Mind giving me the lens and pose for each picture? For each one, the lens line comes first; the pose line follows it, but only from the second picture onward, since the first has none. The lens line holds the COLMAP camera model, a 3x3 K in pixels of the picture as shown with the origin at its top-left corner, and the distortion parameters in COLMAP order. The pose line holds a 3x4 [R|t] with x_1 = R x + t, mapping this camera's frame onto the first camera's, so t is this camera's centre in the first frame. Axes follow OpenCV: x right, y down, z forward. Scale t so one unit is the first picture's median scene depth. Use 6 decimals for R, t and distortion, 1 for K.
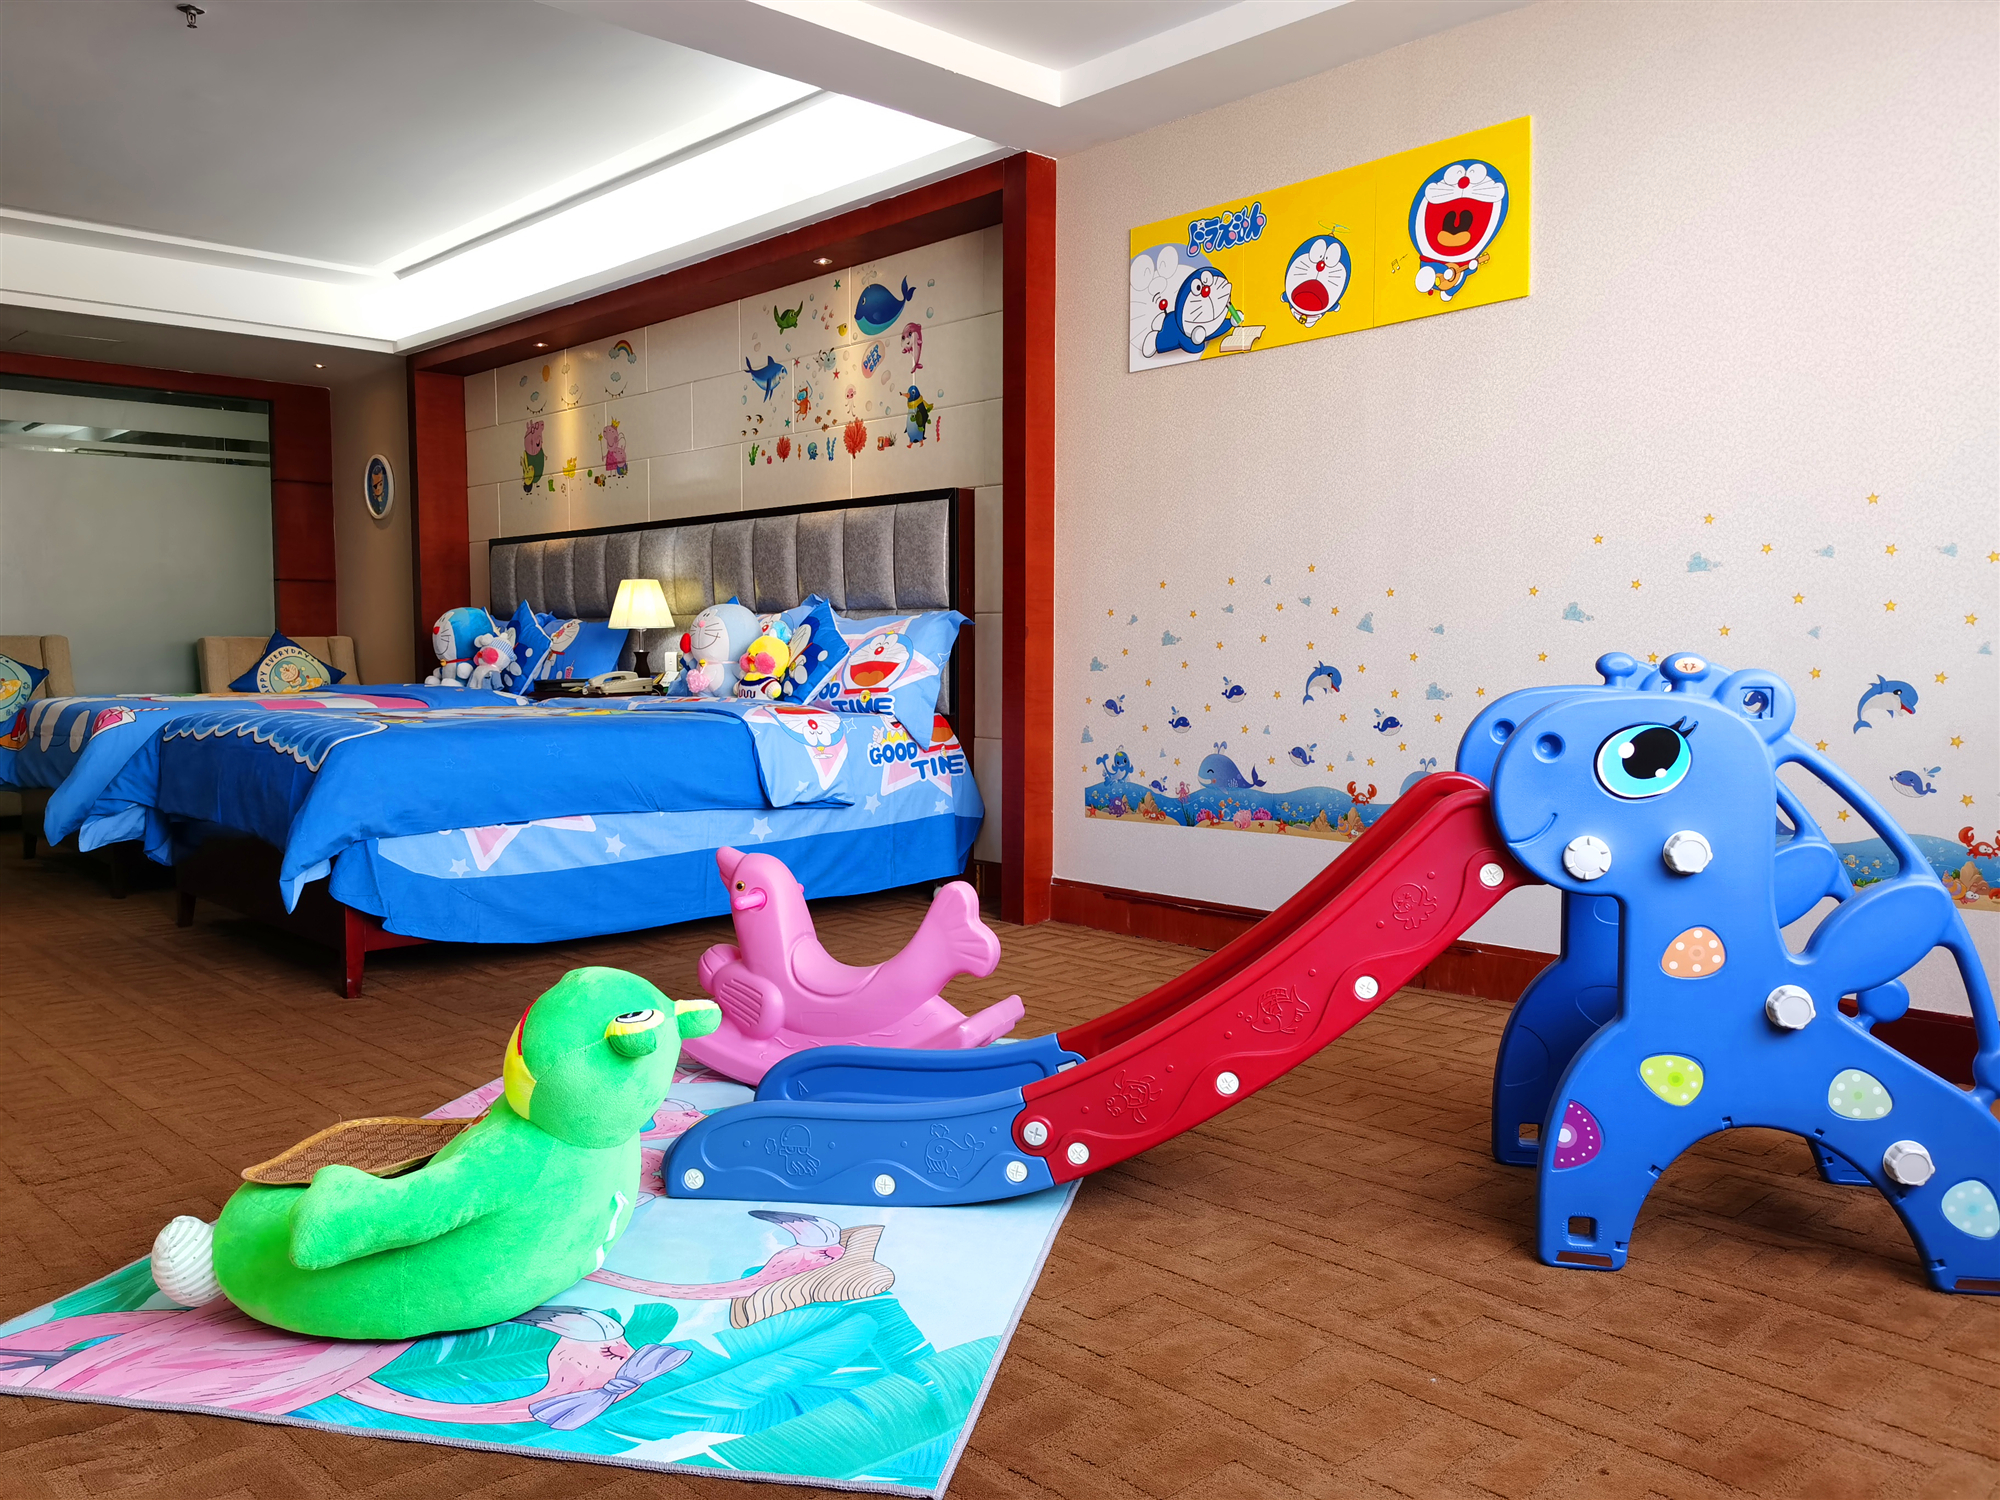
lens RADIAL K [[1546.5, 0, 989.4], [0, 1546.5, 723.4], [0, 0, 1]] dist [0.075754, -0.119692]
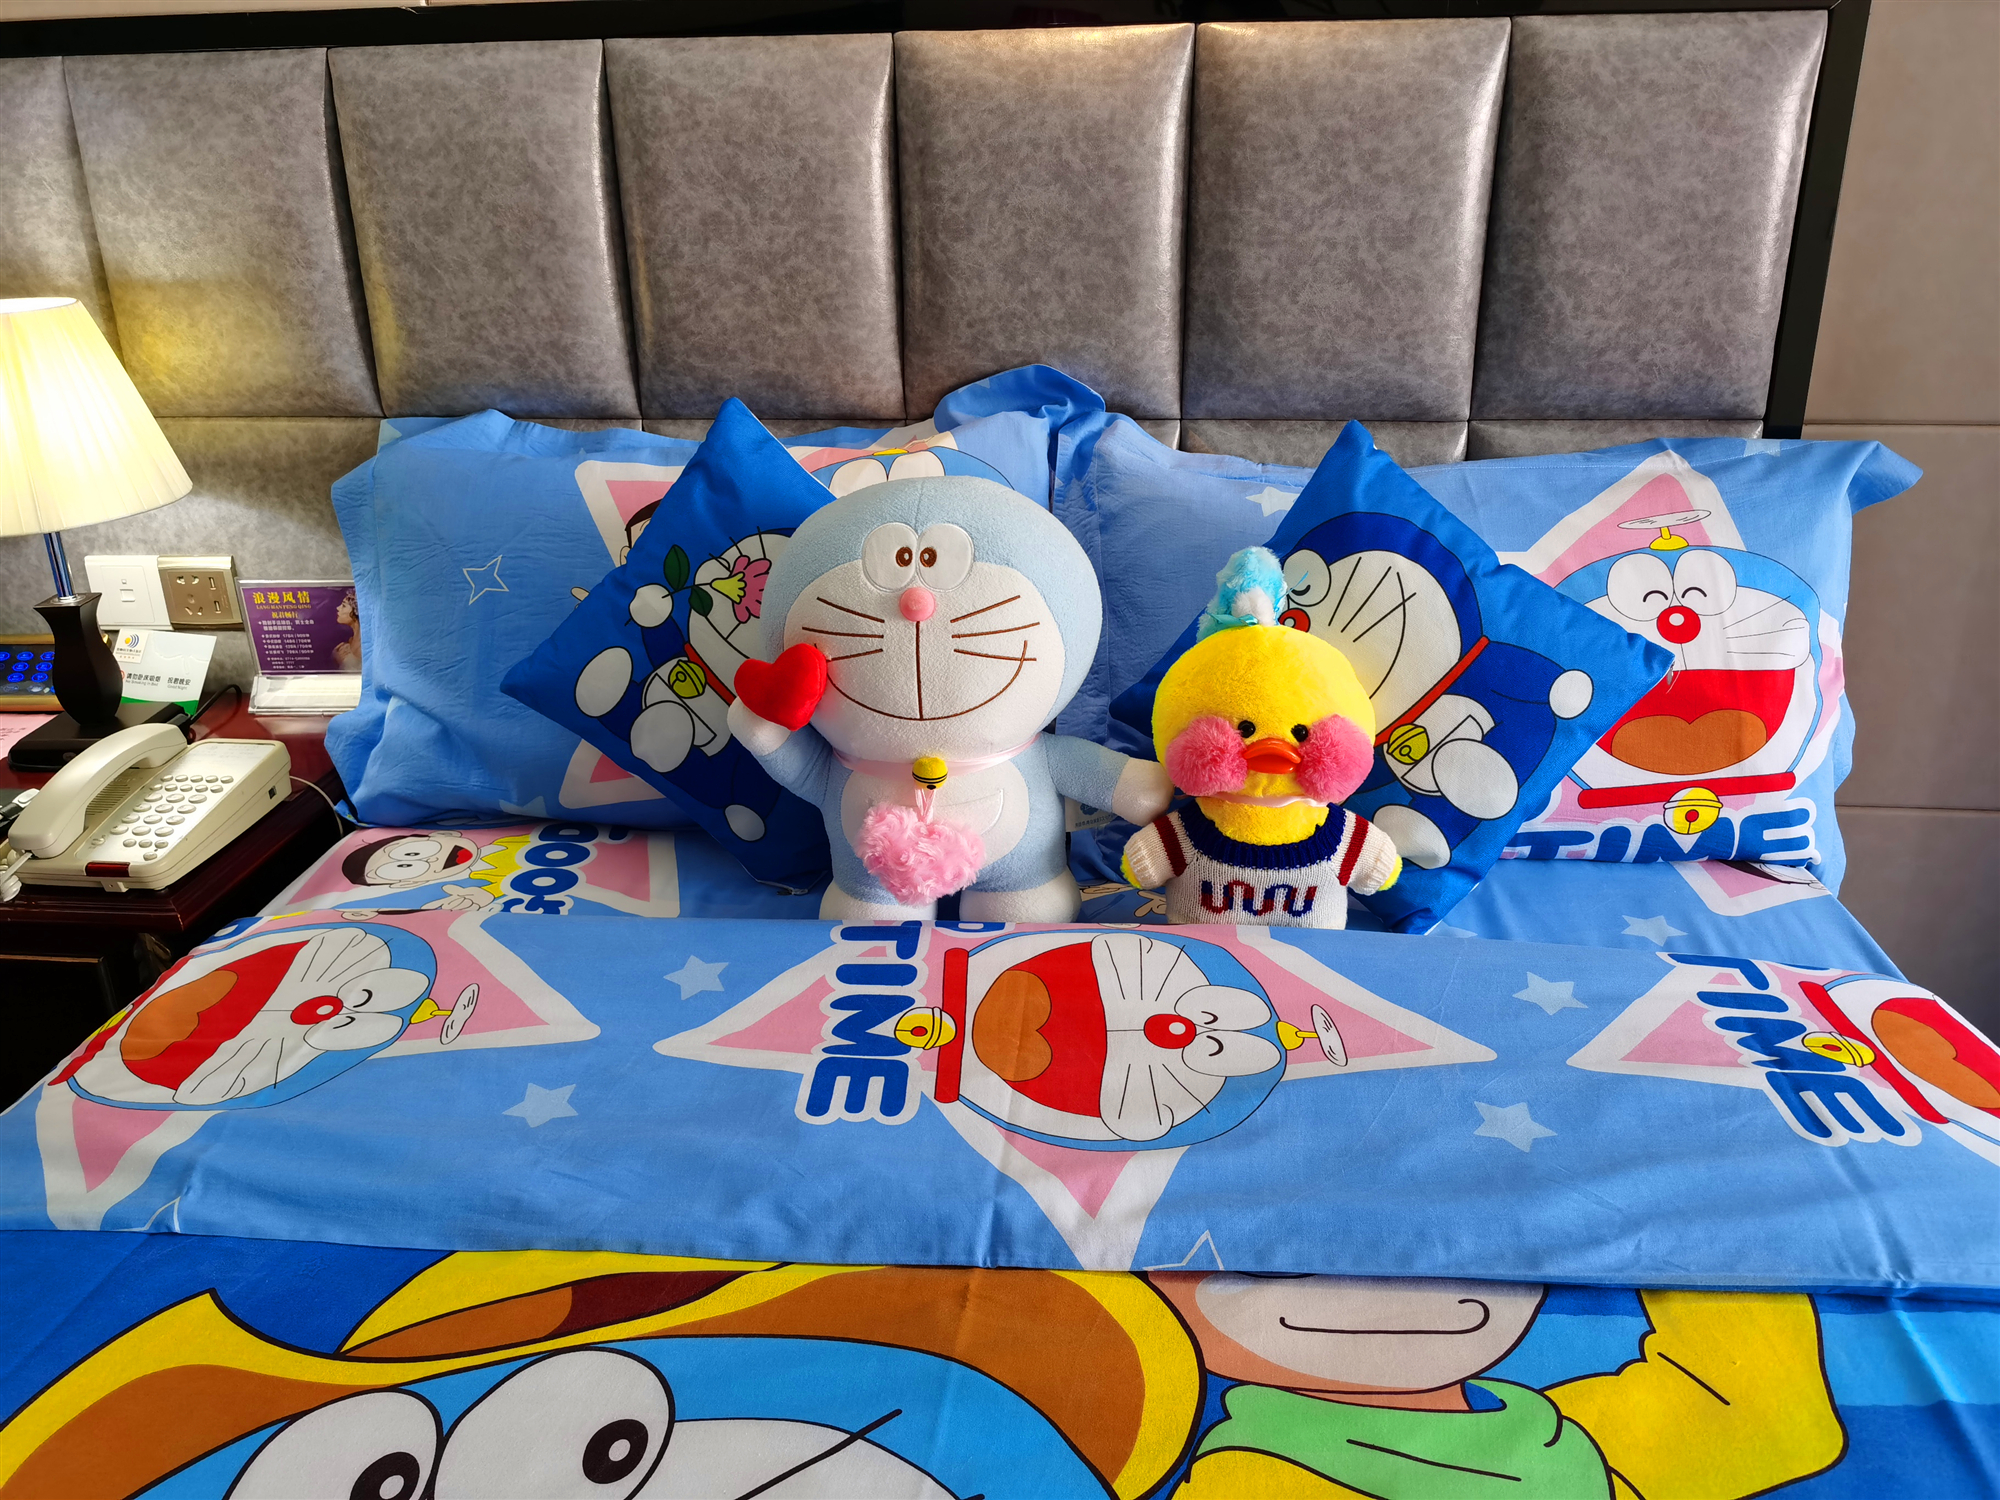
lens RADIAL K [[1546.5, 0, 989.4], [0, 1546.5, 723.4], [0, 0, 1]] dist [0.075754, -0.119692]
pose [[0.758346, -0.243924, 0.604493, -0.267905], [0.049595, 0.946250, 0.319611, -0.100248], [-0.649962, -0.212396, 0.729683, 0.715995]]
